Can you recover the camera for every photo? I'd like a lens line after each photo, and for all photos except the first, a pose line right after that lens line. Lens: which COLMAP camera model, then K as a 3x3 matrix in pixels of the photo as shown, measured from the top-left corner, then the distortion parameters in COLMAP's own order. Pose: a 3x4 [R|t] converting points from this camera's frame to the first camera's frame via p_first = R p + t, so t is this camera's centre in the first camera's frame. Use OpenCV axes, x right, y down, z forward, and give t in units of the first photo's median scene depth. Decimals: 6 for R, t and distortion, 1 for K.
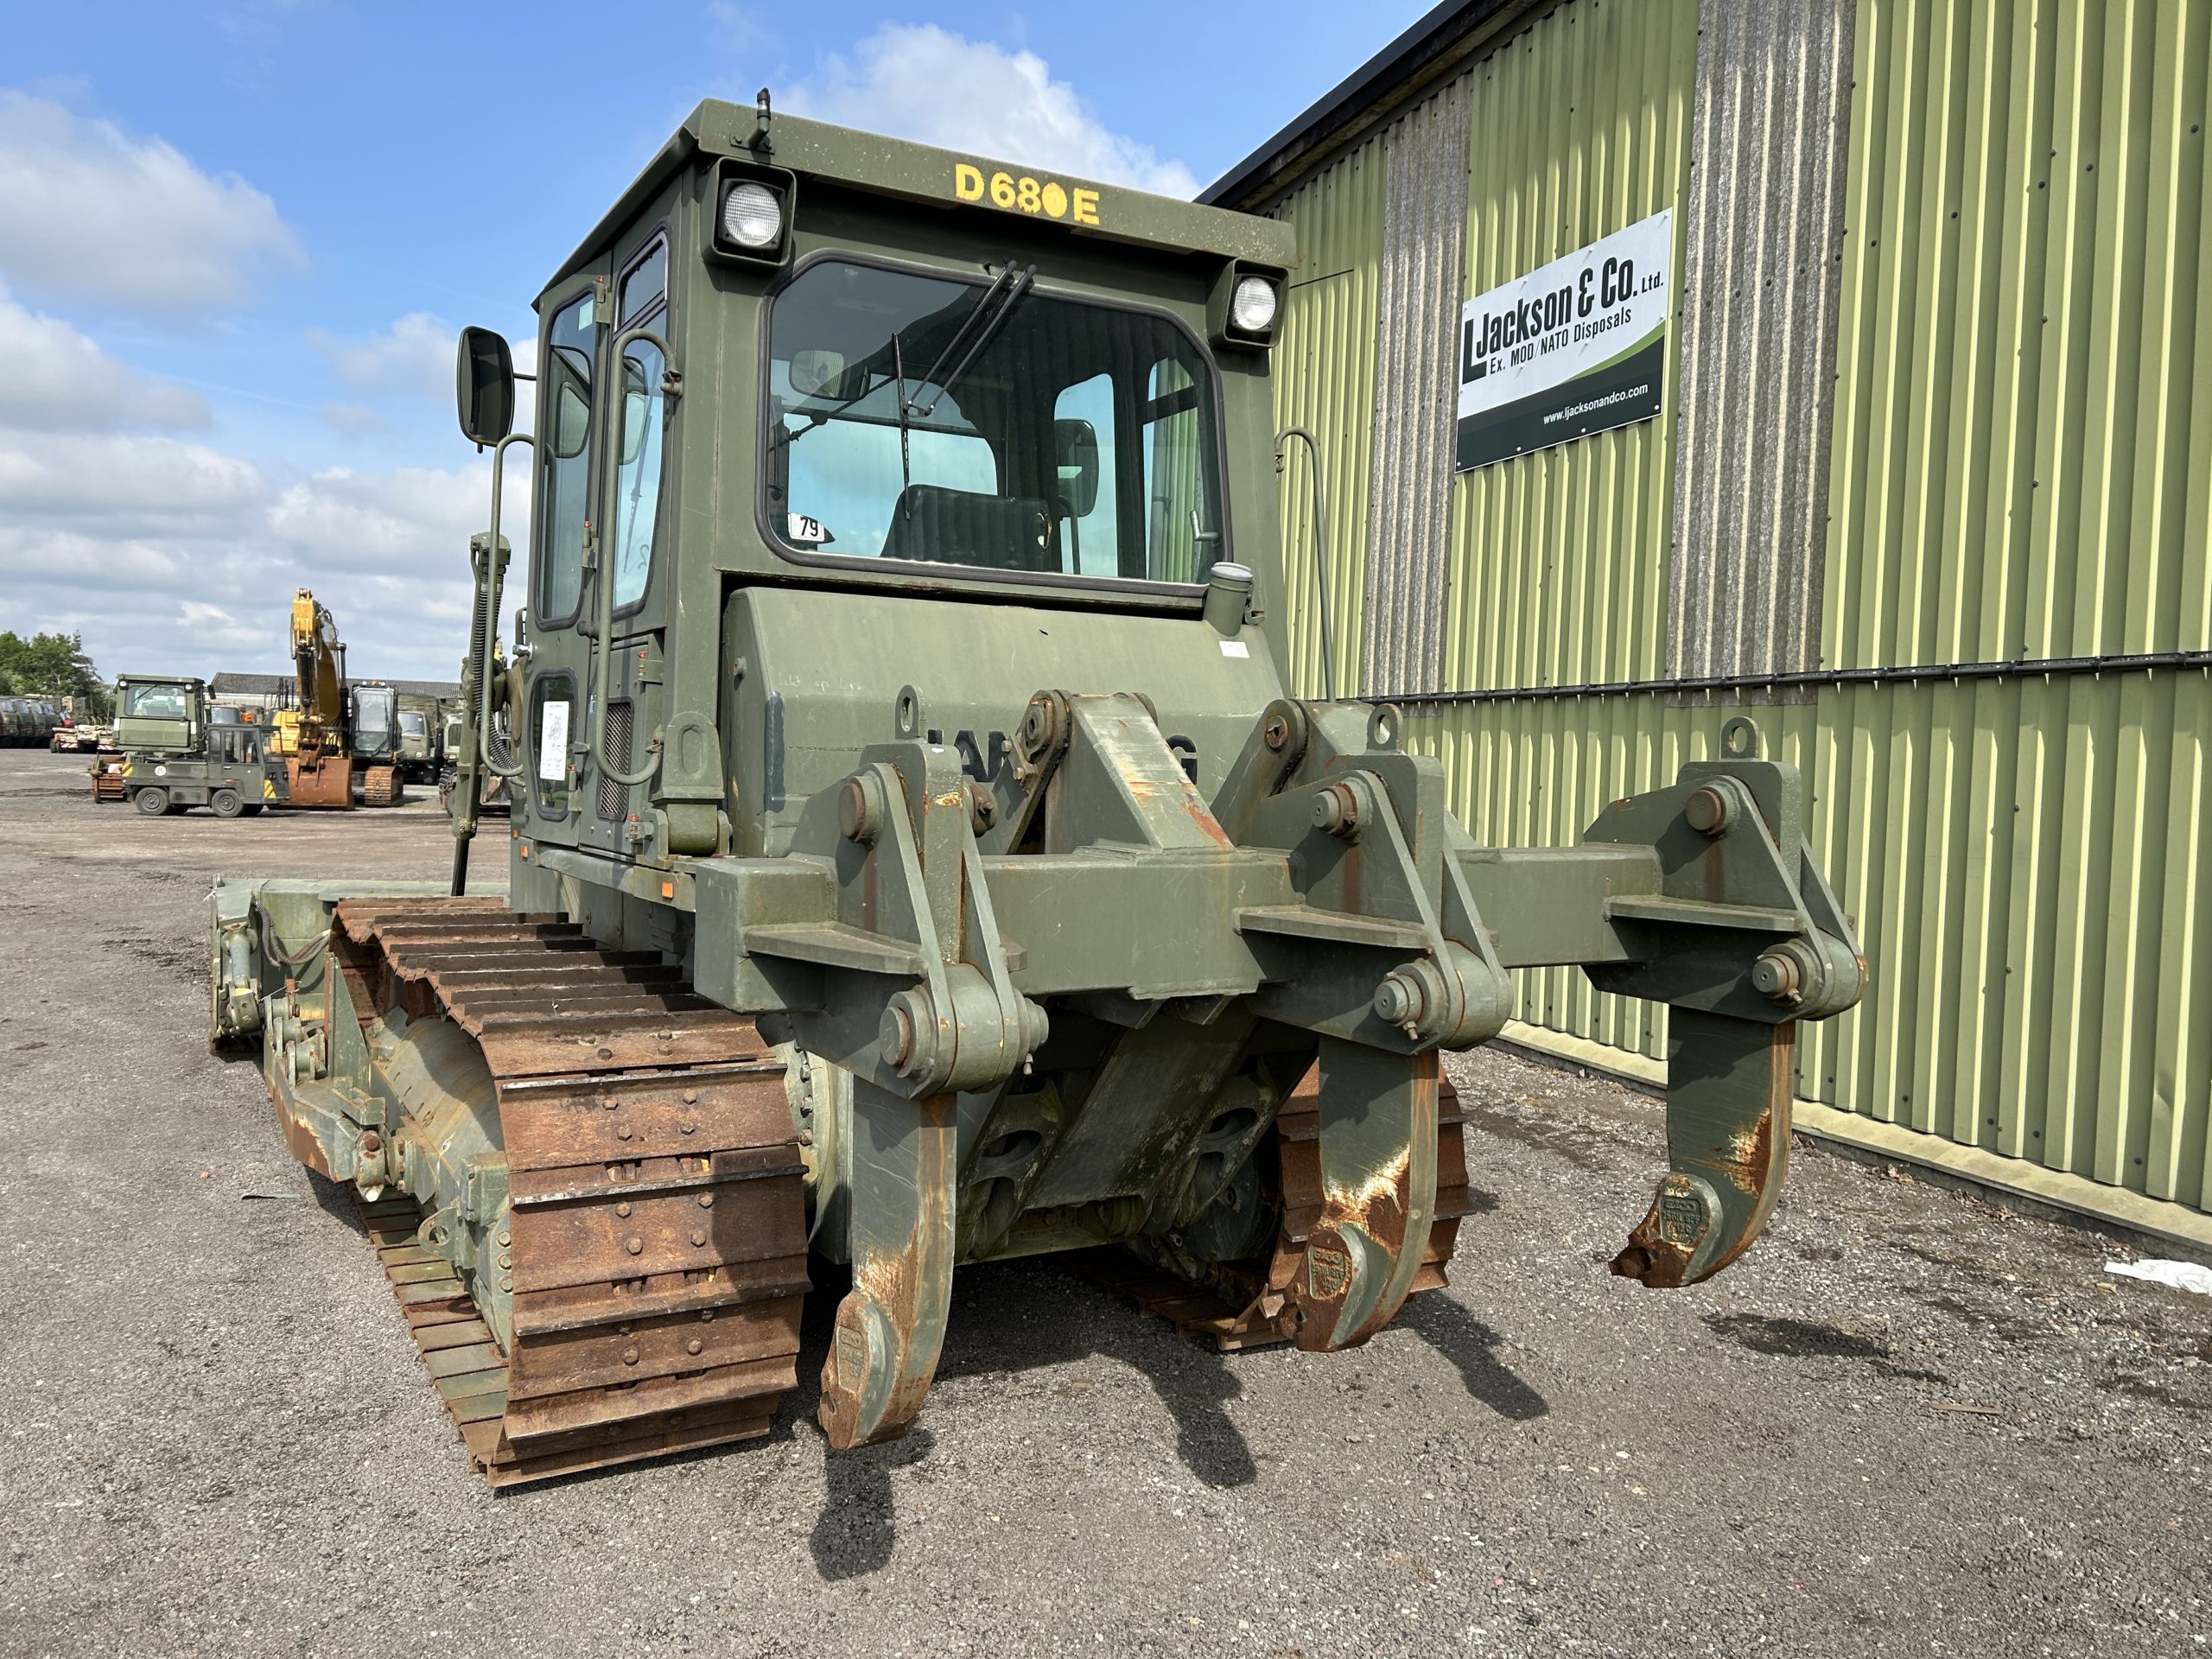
lens RADIAL K [[1659.7, 0, 1093.2], [0, 1659.7, 837.6], [0, 0, 1]] dist [0.055758, -0.061275]
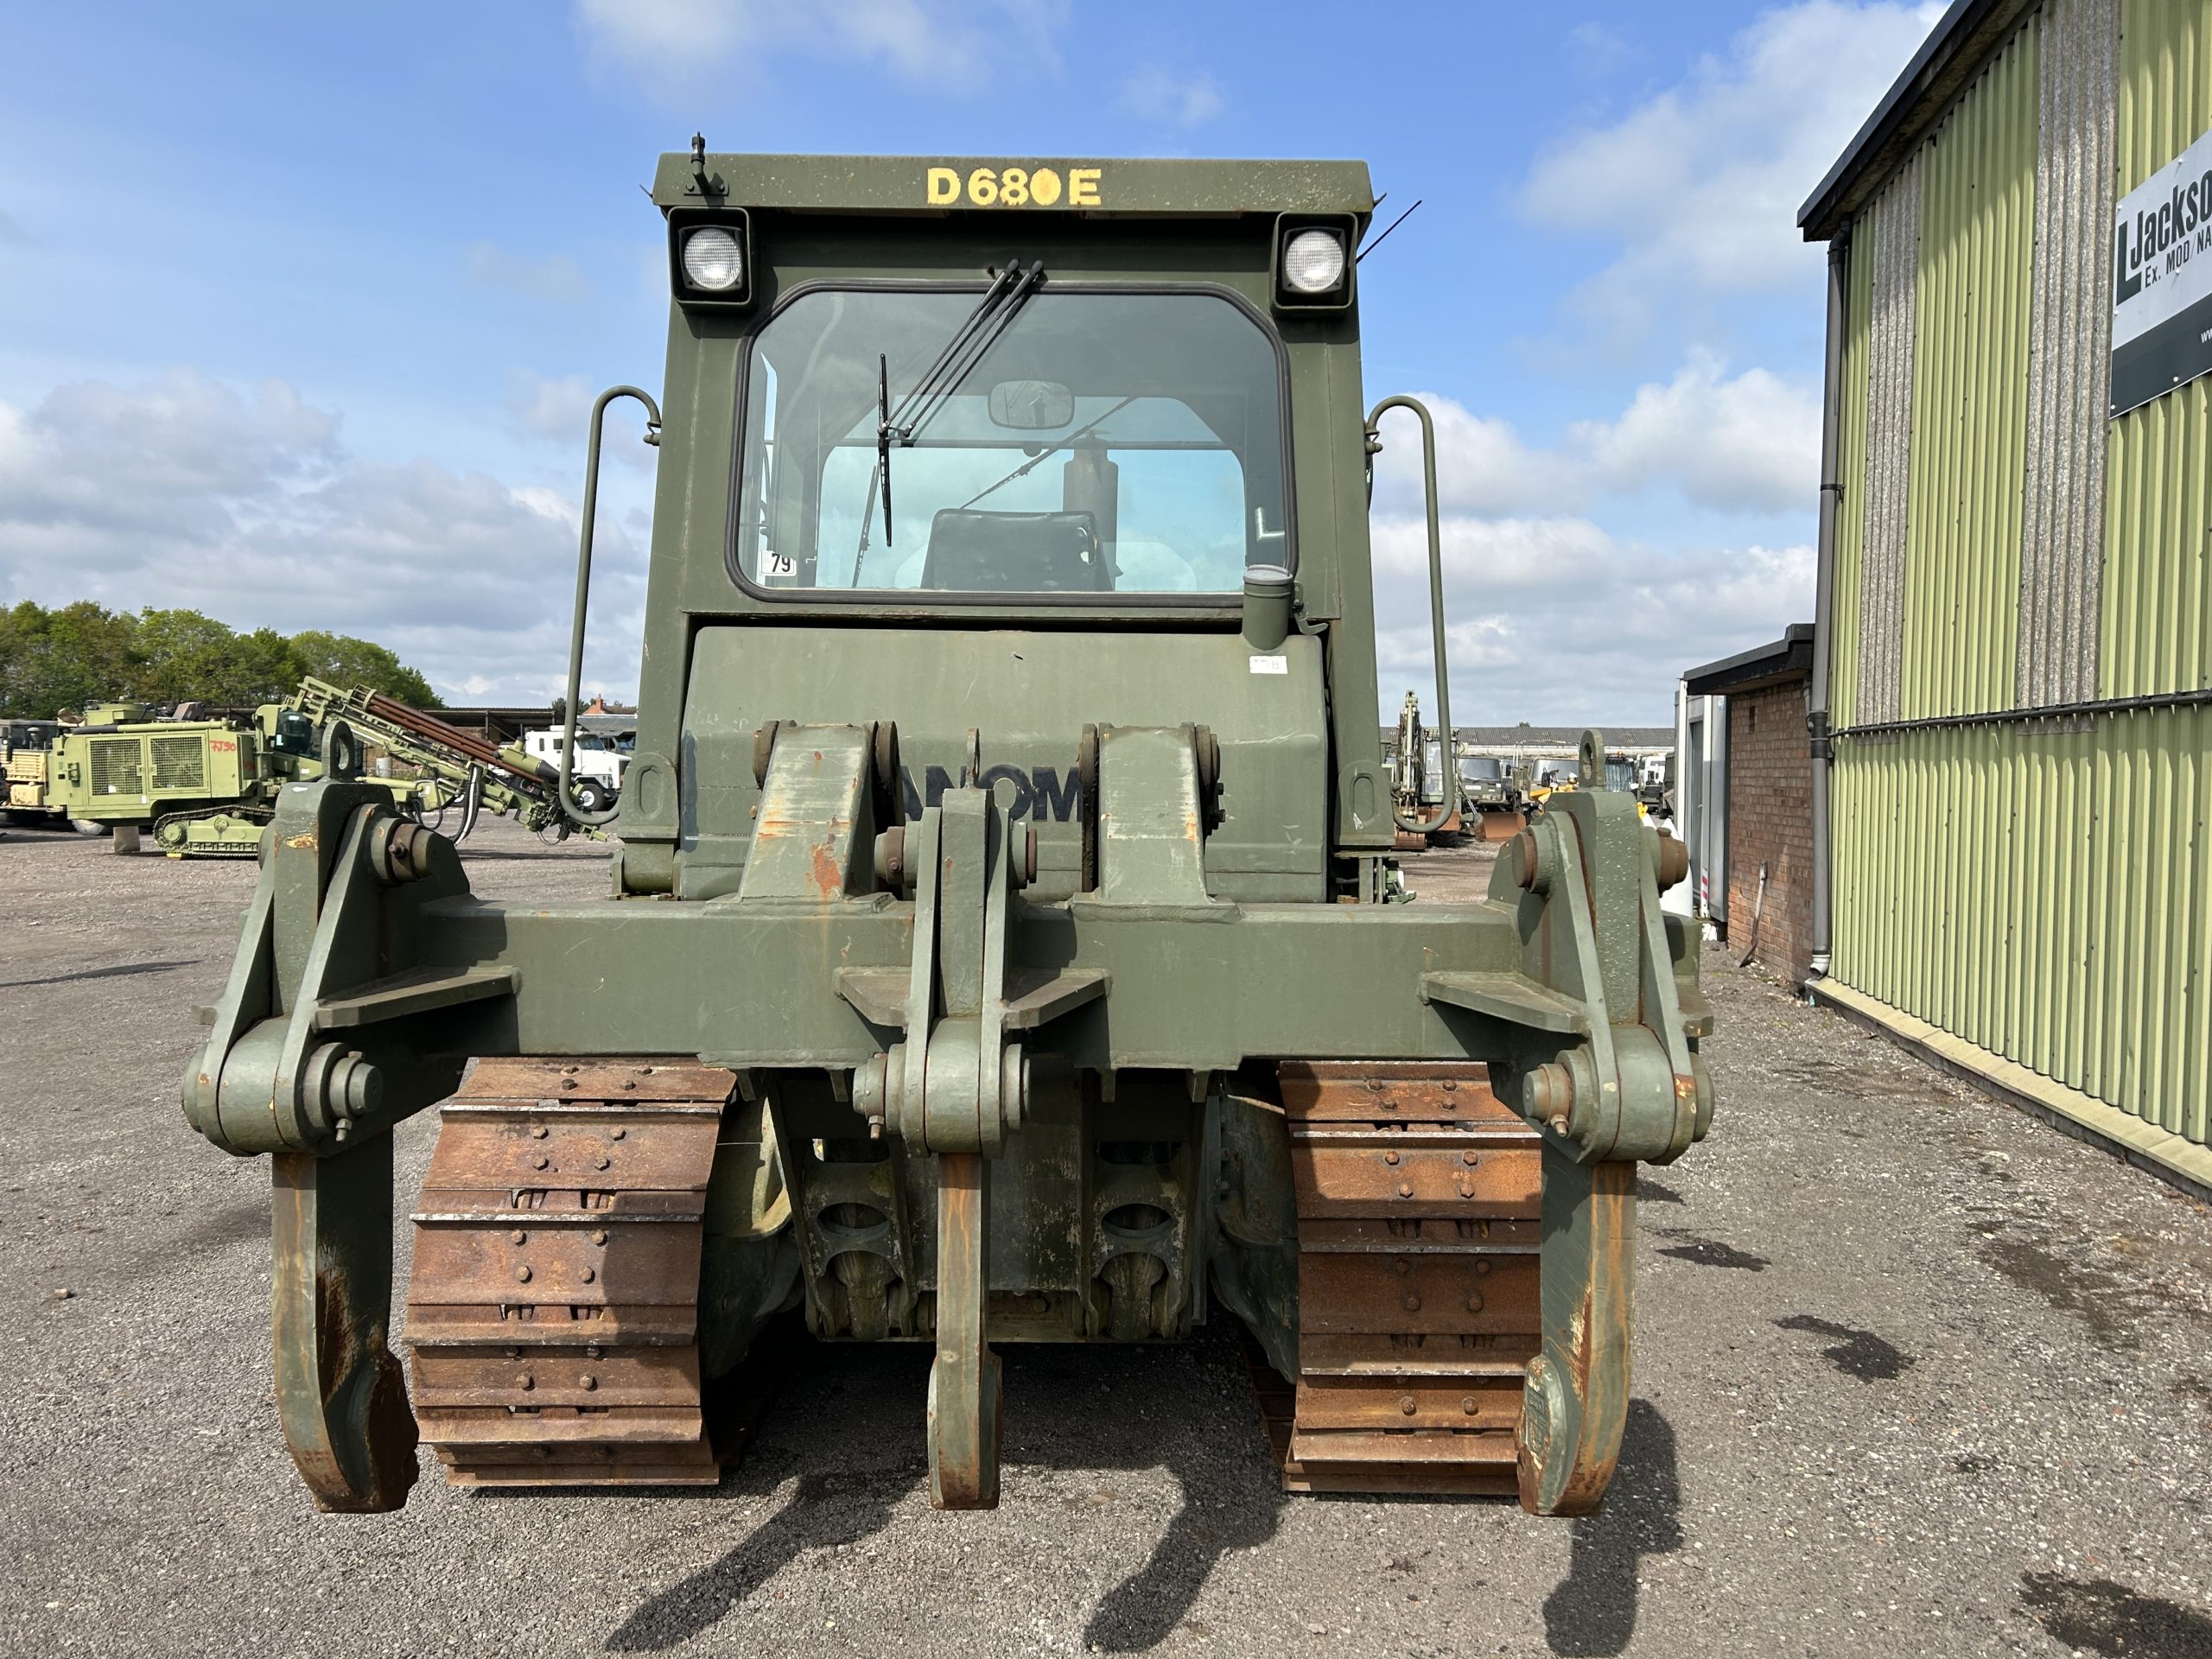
lens RADIAL K [[1659.7, 0, 1100.1], [0, 1659.7, 827.6], [0, 0, 1]] dist [0.055758, -0.061275]
pose [[0.874594, -0.000055, -0.484856, 0.484547], [-0.013191, 0.999627, -0.023908, -0.008970], [0.484677, 0.027305, 0.874267, 0.240306]]
